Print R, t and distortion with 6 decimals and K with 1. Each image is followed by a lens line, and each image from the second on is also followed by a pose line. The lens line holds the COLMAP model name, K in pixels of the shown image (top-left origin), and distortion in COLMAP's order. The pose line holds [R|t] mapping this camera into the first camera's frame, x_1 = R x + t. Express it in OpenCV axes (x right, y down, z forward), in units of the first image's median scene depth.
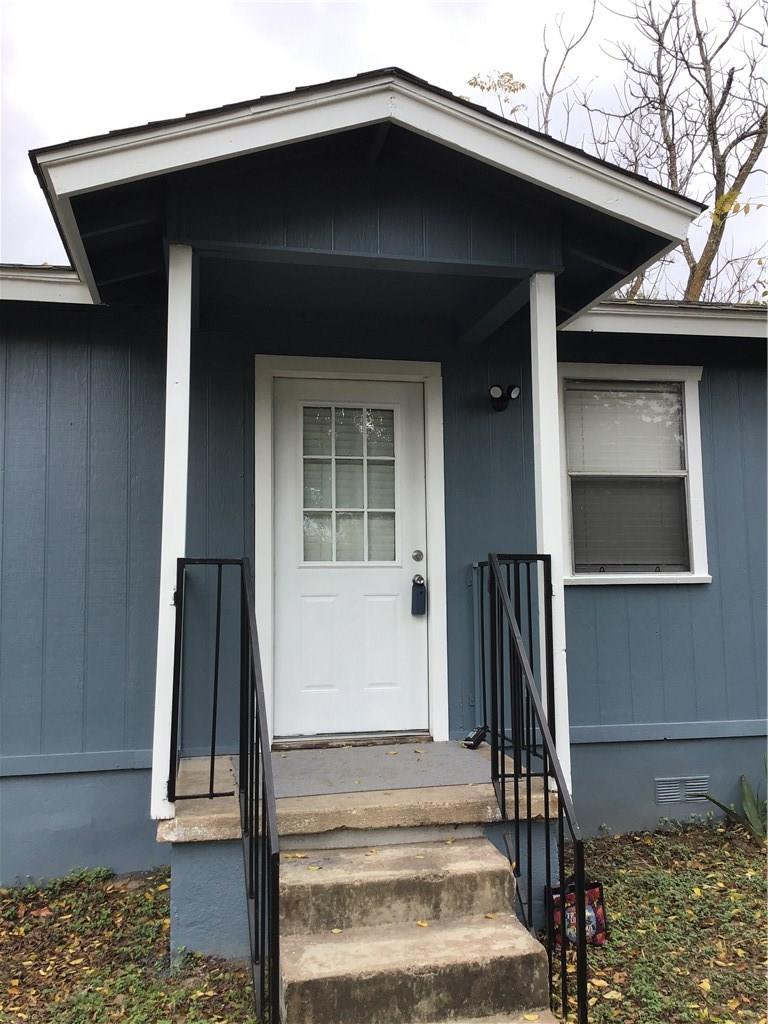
lens RADIAL K [[906.1, 0, 386.4], [0, 906.1, 506.6], [0, 0, 1]] dist [0.100568, -0.178707]
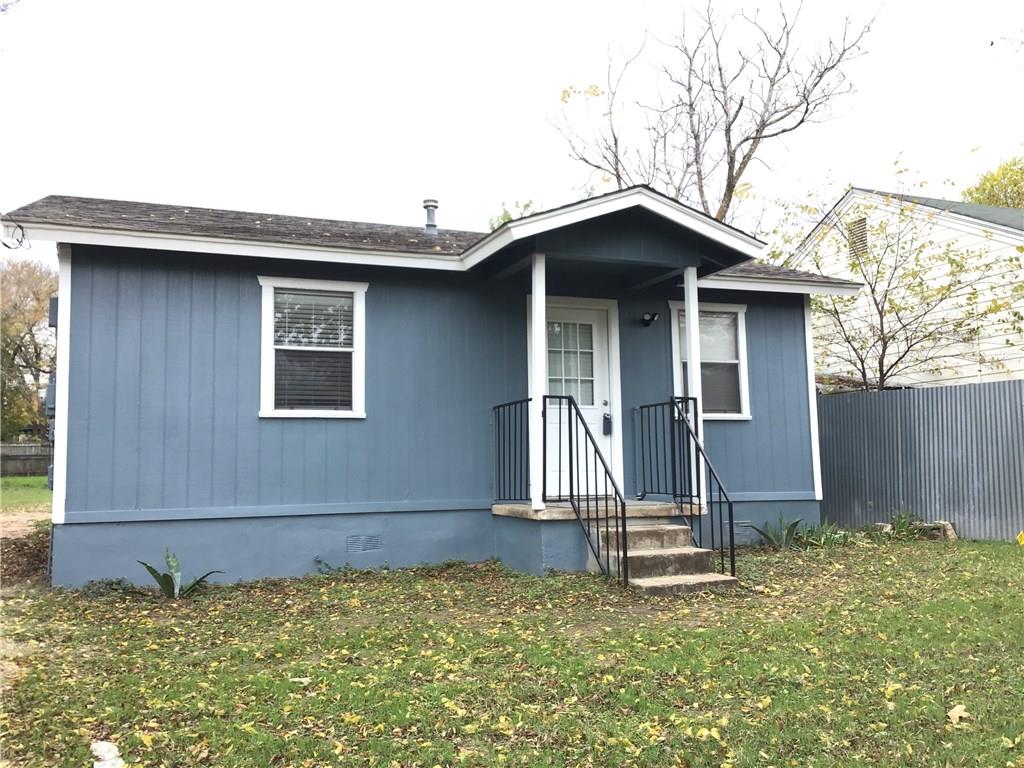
lens RADIAL K [[906.1, 0, 504.0], [0, 906.1, 378.4], [0, 0, 1]] dist [0.100568, -0.178707]
pose [[0.987178, 0.013878, 0.159022, -0.472426], [-0.011480, 0.999806, -0.015984, 0.035910], [-0.159213, 0.013954, 0.987146, -0.818737]]
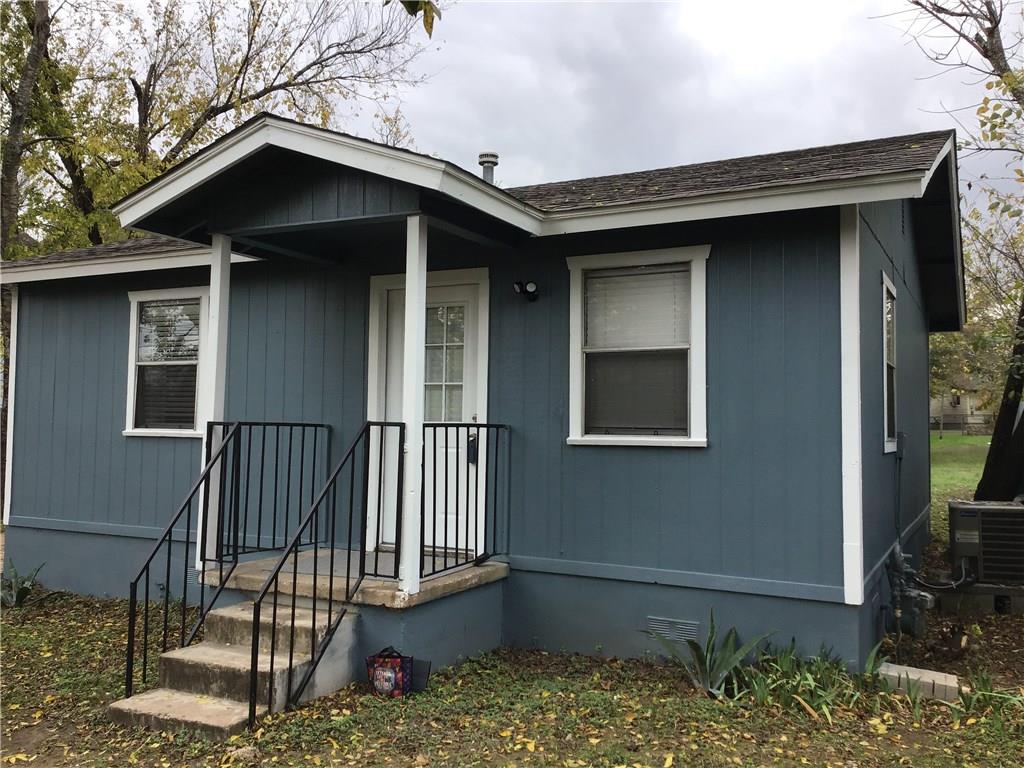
lens RADIAL K [[906.1, 0, 504.0], [0, 906.1, 378.4], [0, 0, 1]] dist [0.100568, -0.178707]
pose [[0.774776, -0.012400, -0.632114, 0.891001], [0.032317, 0.999277, 0.020008, -0.027754], [0.631409, -0.035930, 0.774617, 0.020419]]
